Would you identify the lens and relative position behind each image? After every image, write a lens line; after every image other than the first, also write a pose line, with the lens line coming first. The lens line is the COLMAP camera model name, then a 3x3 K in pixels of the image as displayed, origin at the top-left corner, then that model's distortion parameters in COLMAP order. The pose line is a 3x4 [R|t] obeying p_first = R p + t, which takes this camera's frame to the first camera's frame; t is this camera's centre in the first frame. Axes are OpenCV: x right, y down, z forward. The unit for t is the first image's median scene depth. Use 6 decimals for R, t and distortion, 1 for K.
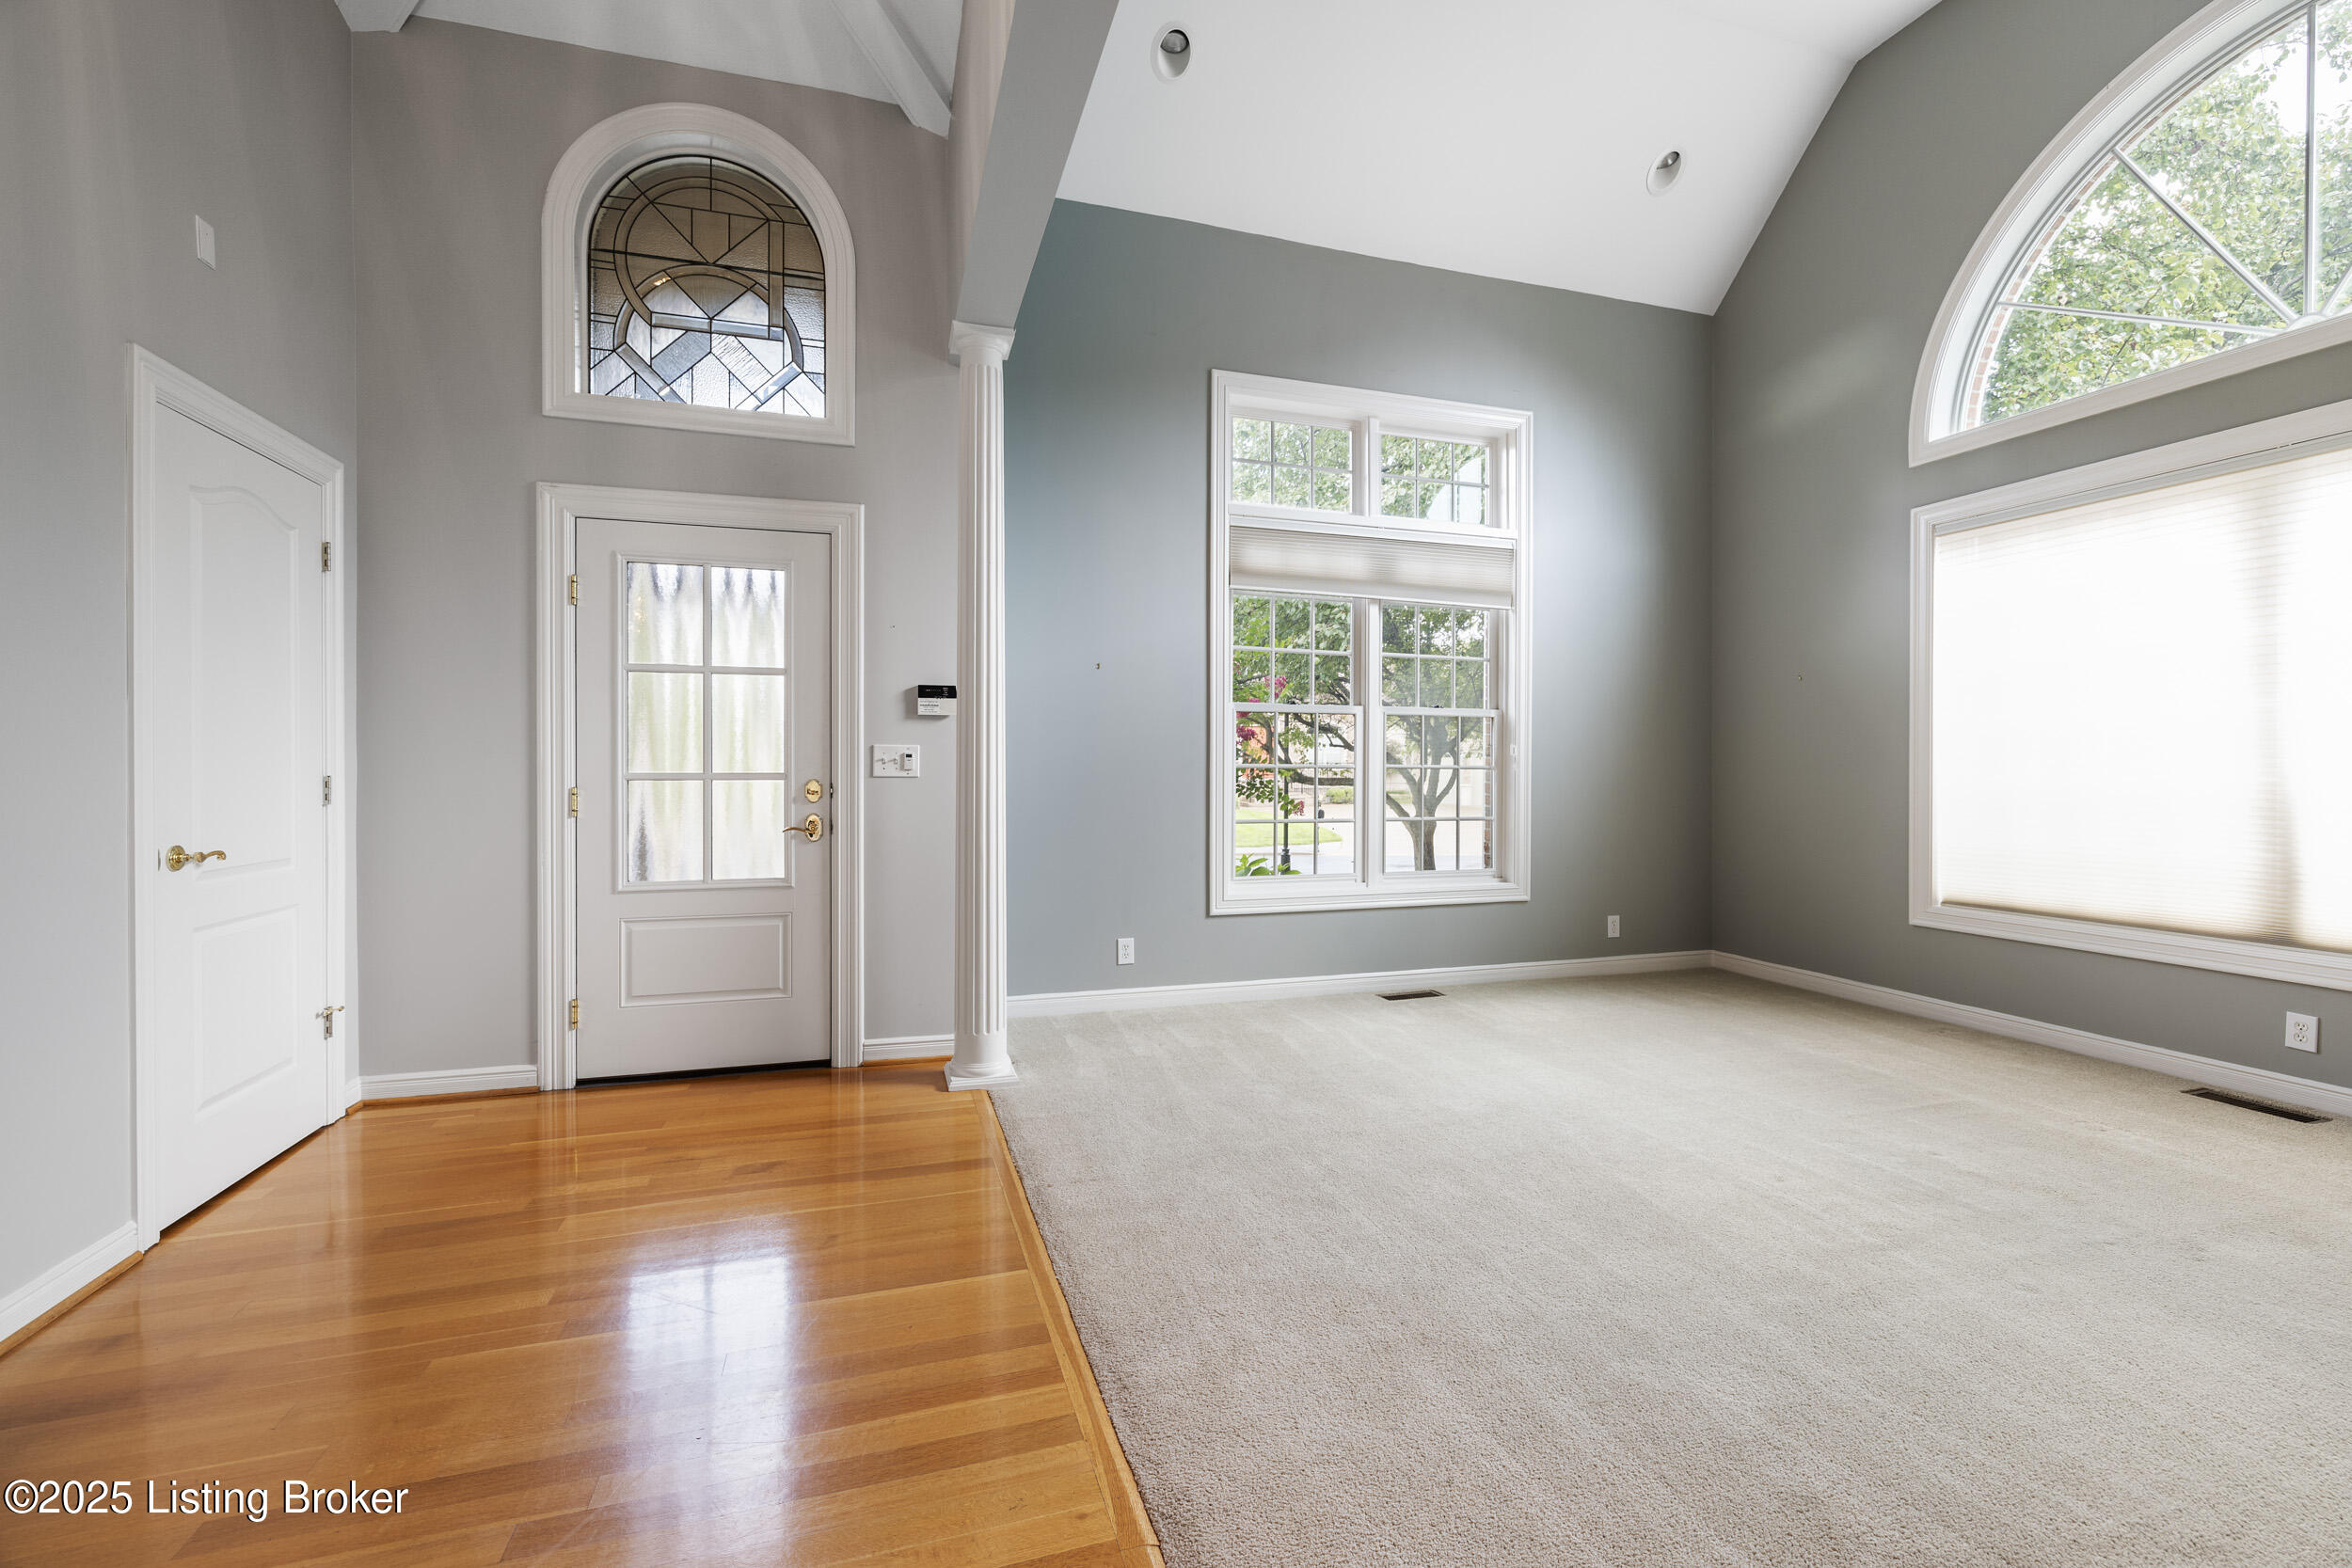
lens RADIAL K [[998.0, 0, 1185.9], [0, 998.0, 777.1], [0, 0, 1]] dist [0.000587, 0.000141]
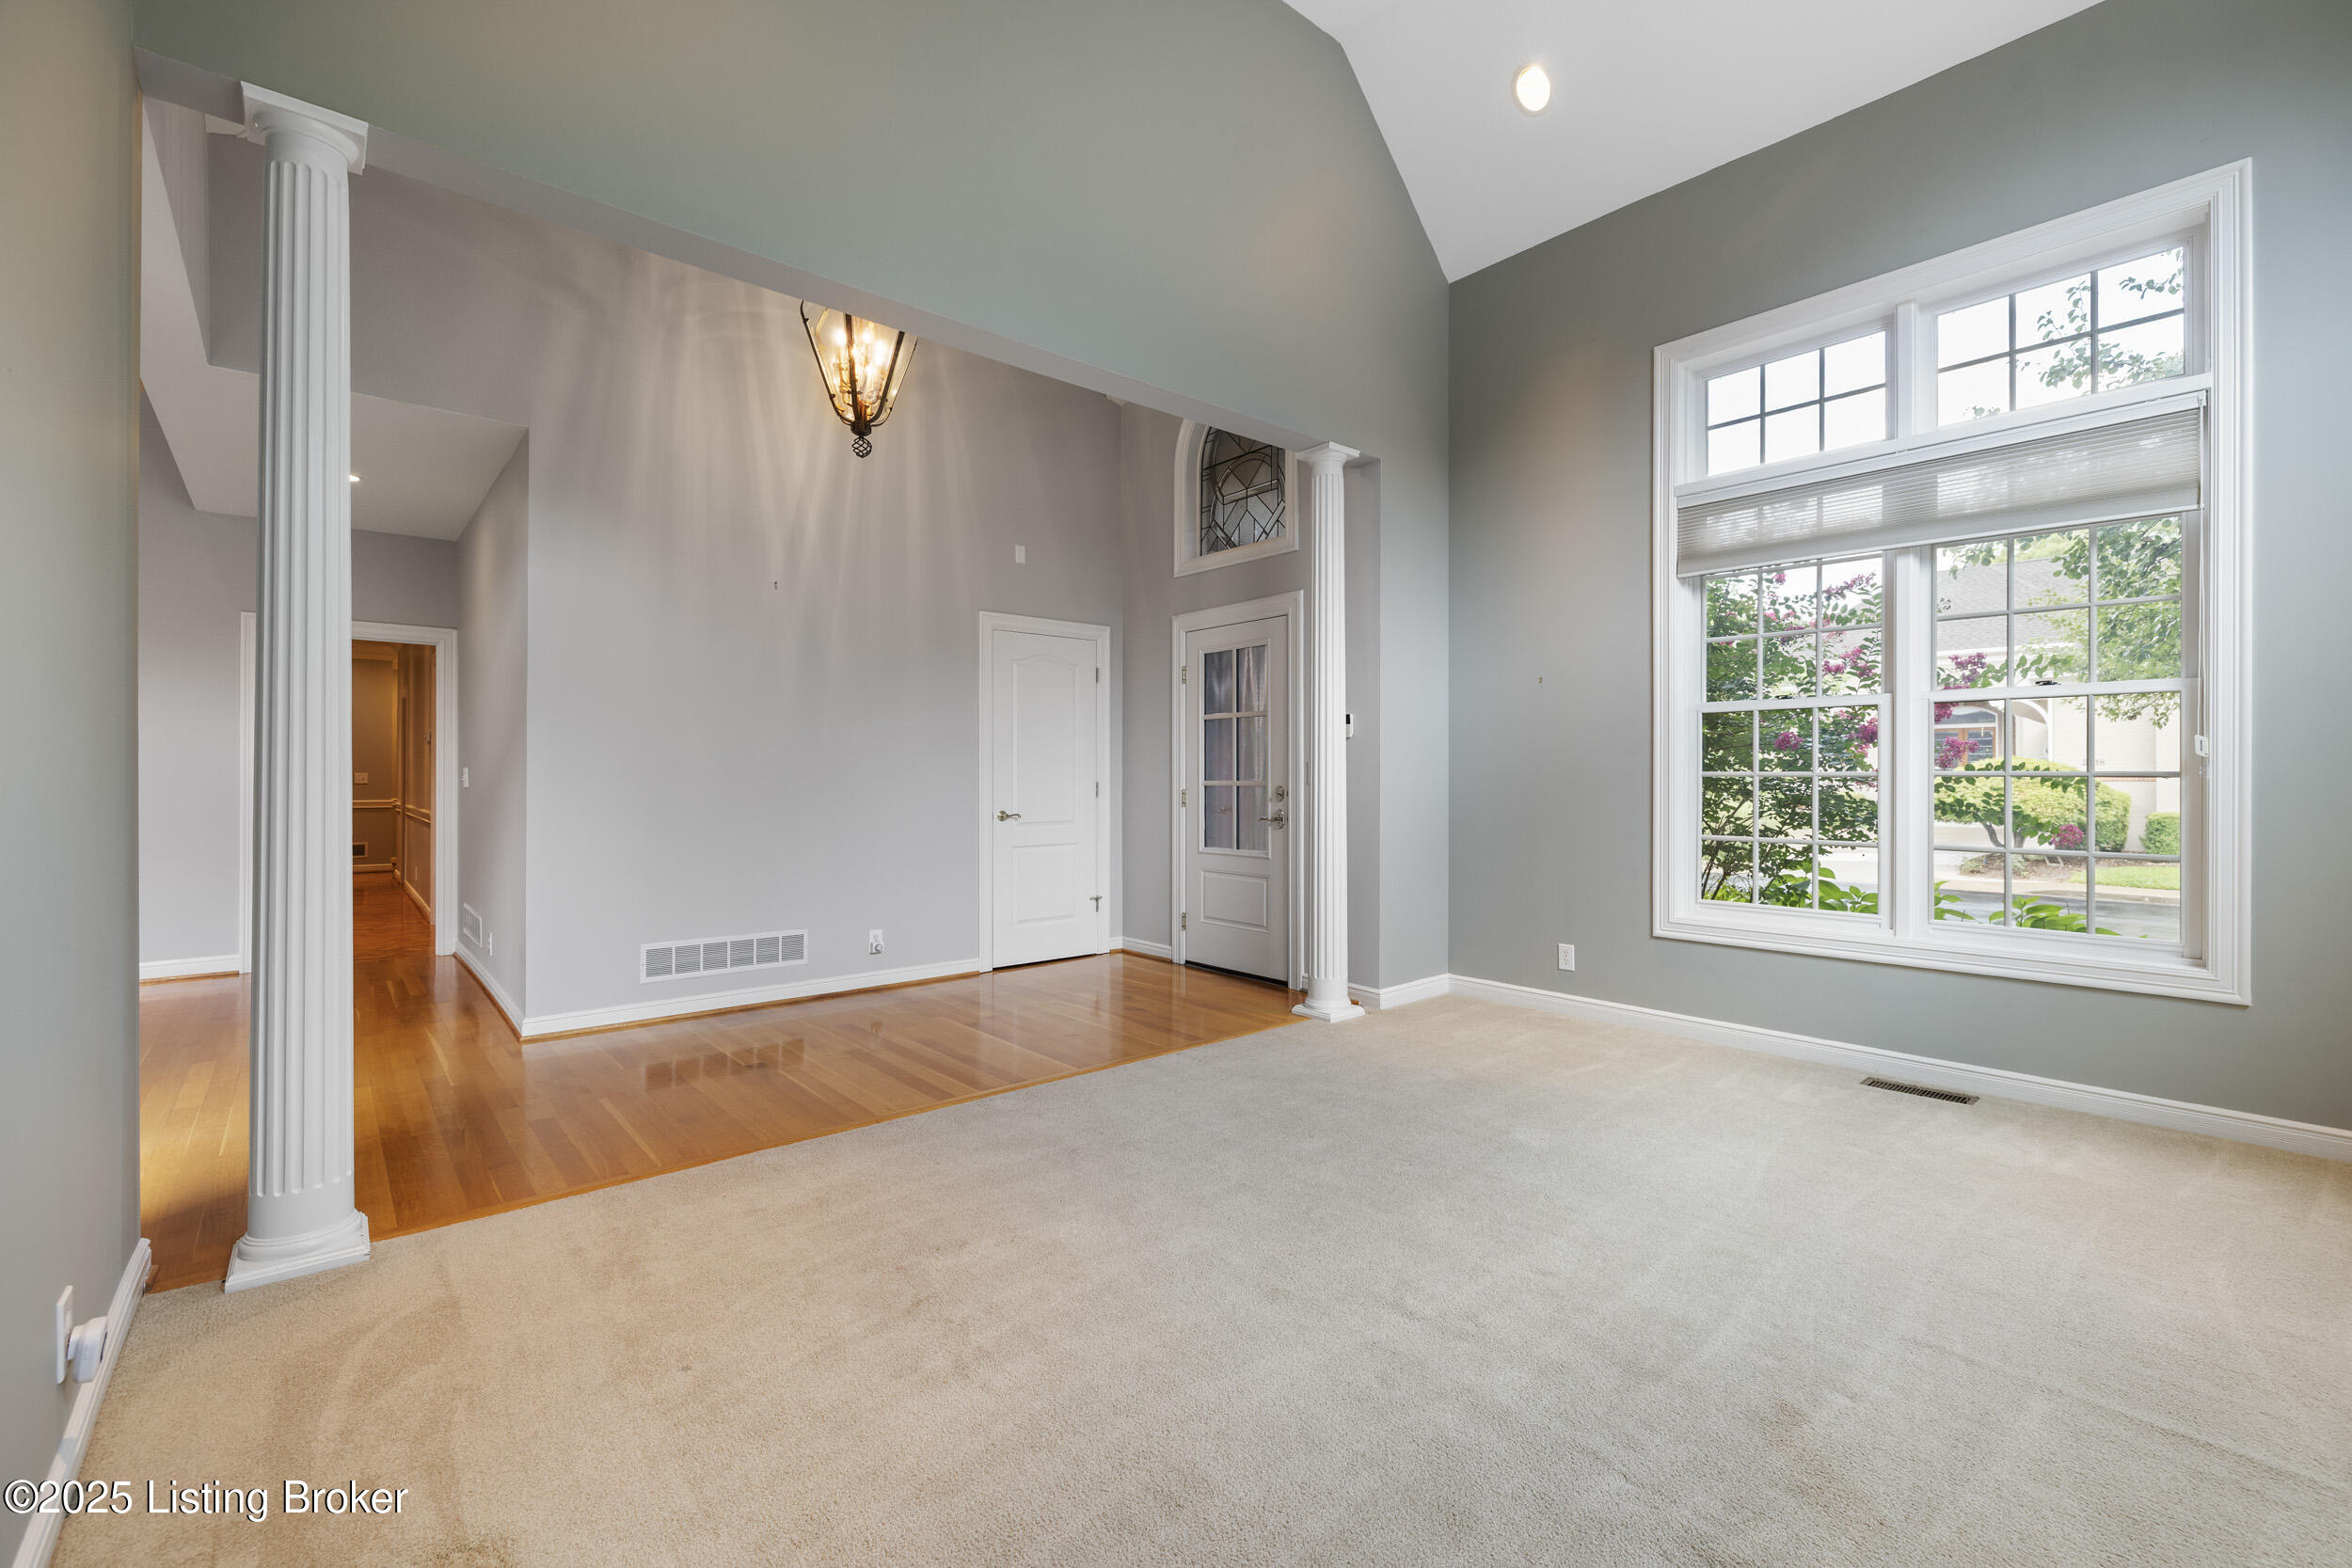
lens RADIAL K [[1021.3, 0, 1174.9], [0, 1021.3, 779.2], [0, 0, 1]] dist [0.000548, 0.000103]
pose [[0.380133, -0.001650, -0.924930, 0.844230], [-0.006269, 0.999971, -0.004360, 0.000276], [0.924911, 0.007455, 0.380112, 0.264486]]
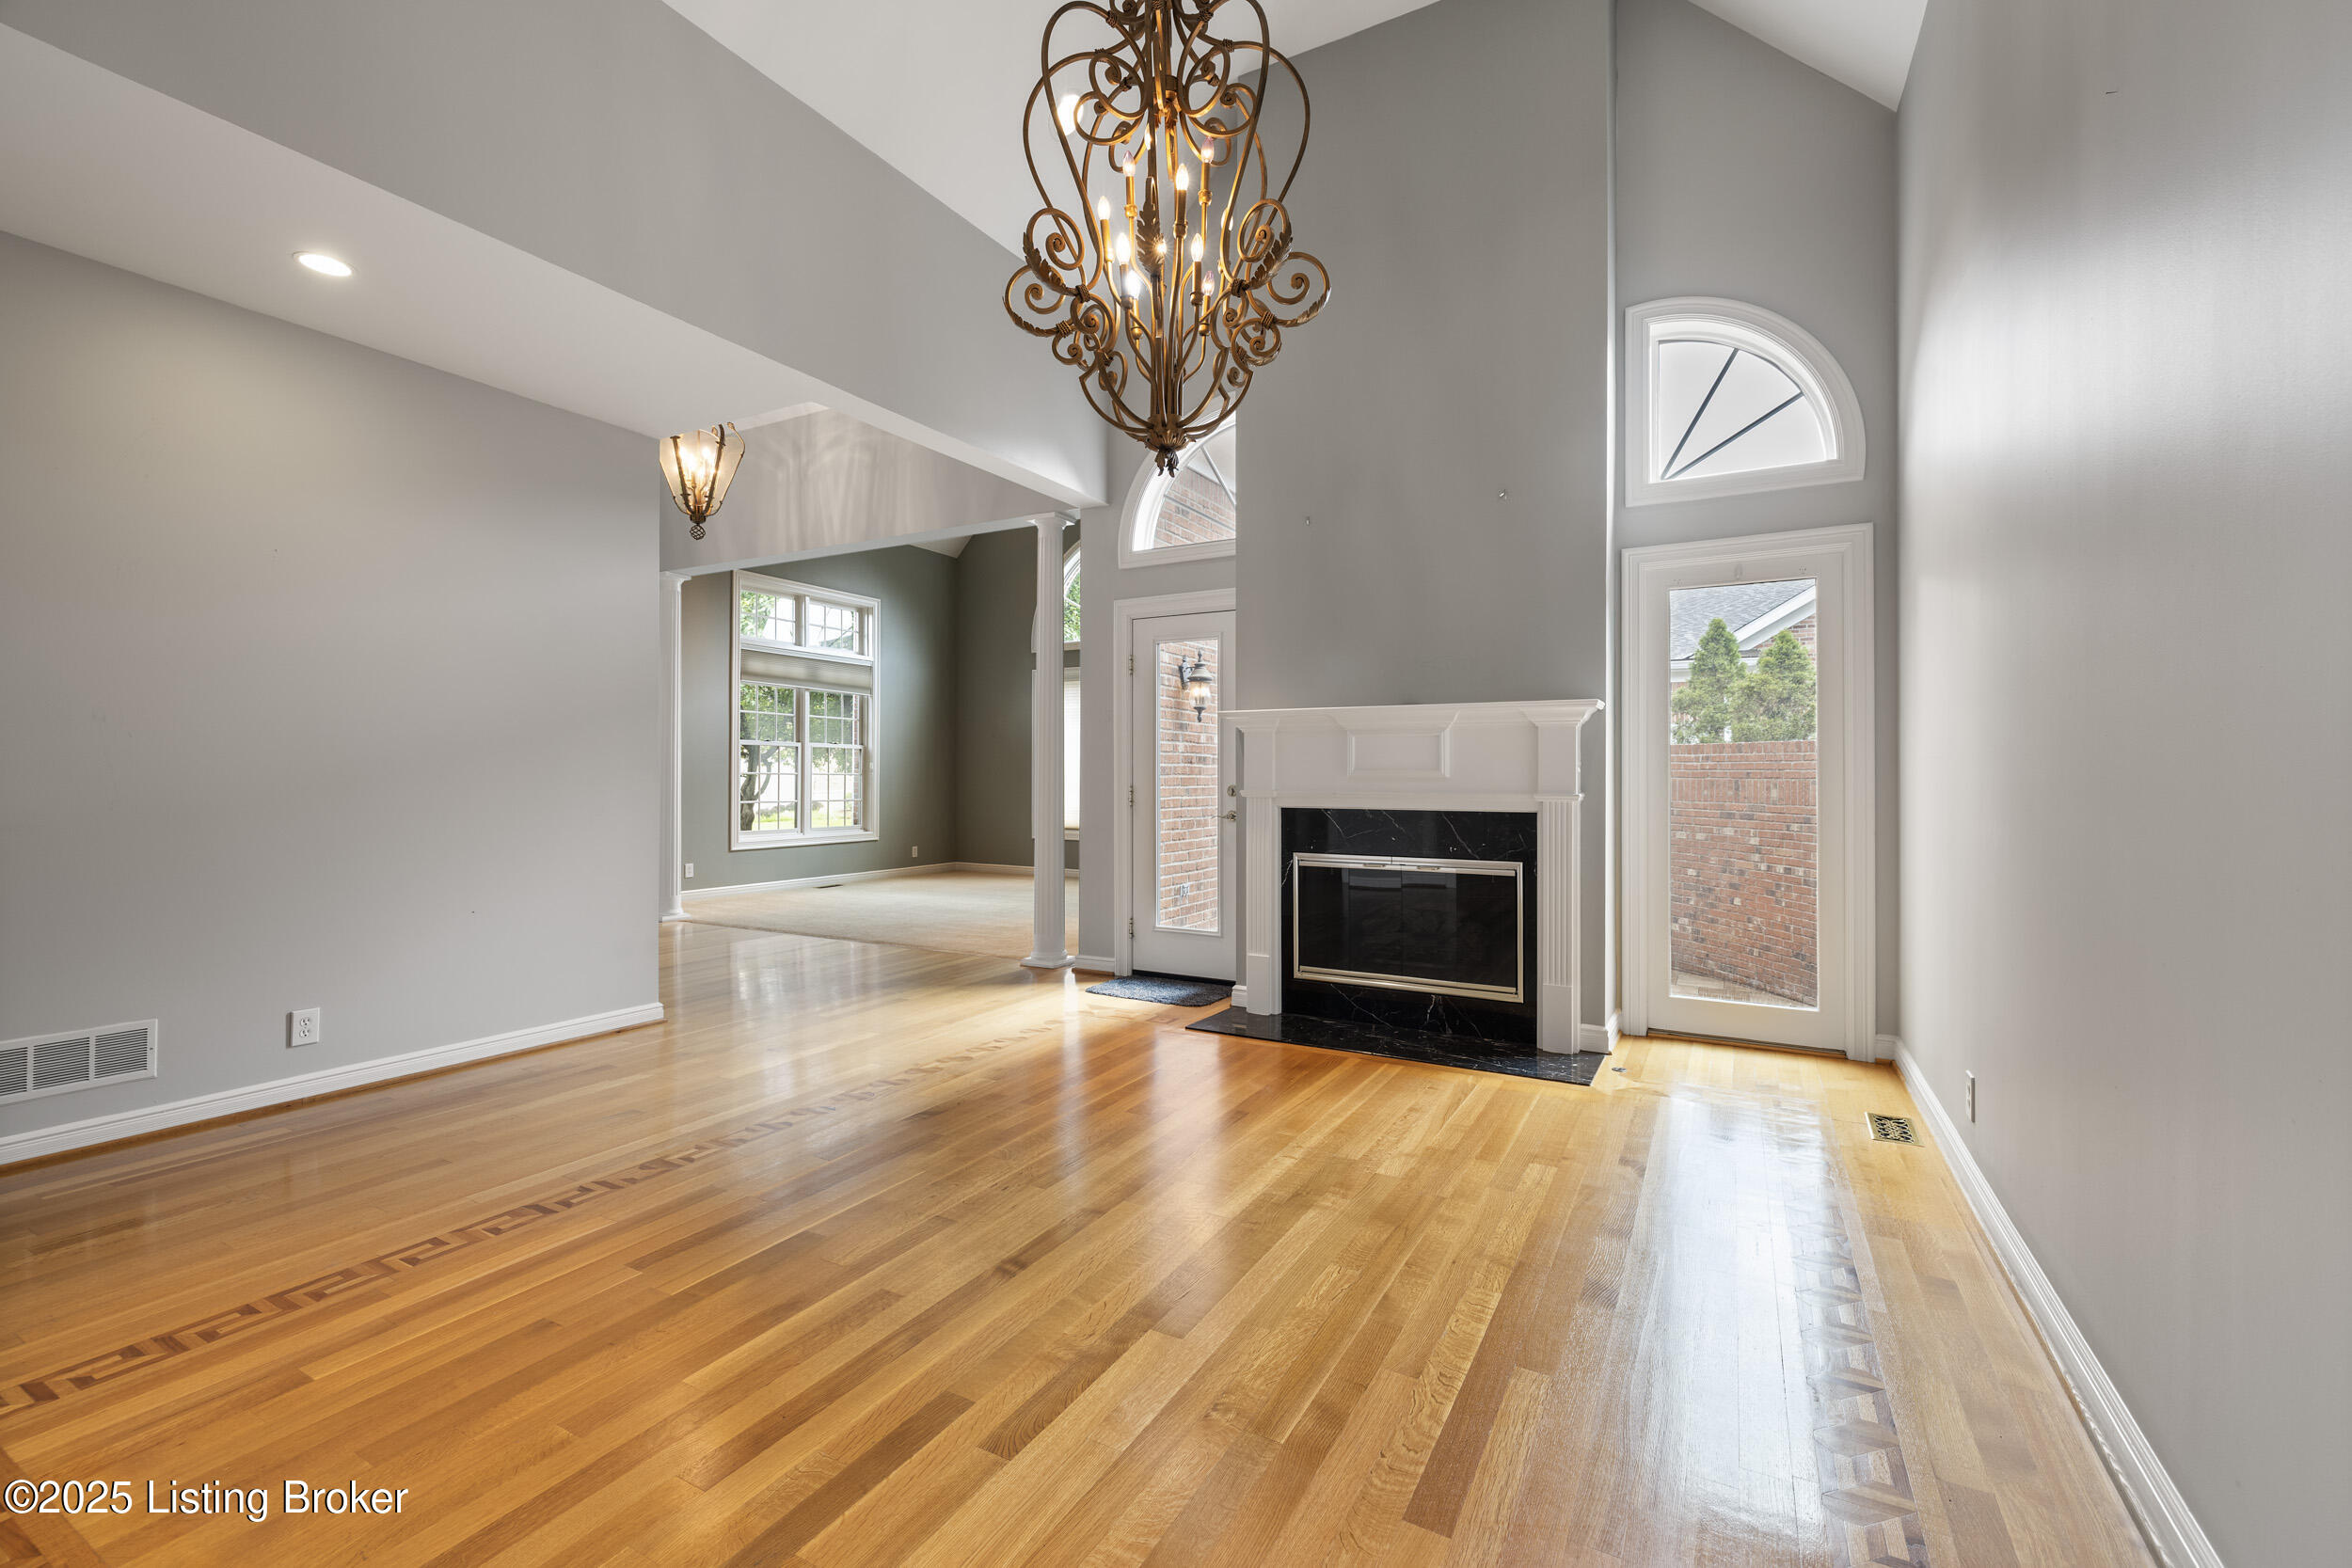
lens RADIAL K [[998.0, 0, 1185.9], [0, 998.0, 777.1], [0, 0, 1]] dist [0.000587, 0.000141]
pose [[0.726006, 0.000538, 0.687688, -0.771638], [0.002322, 0.999992, -0.003233, 0.005015], [-0.687685, 0.003944, 0.725999, -1.163855]]
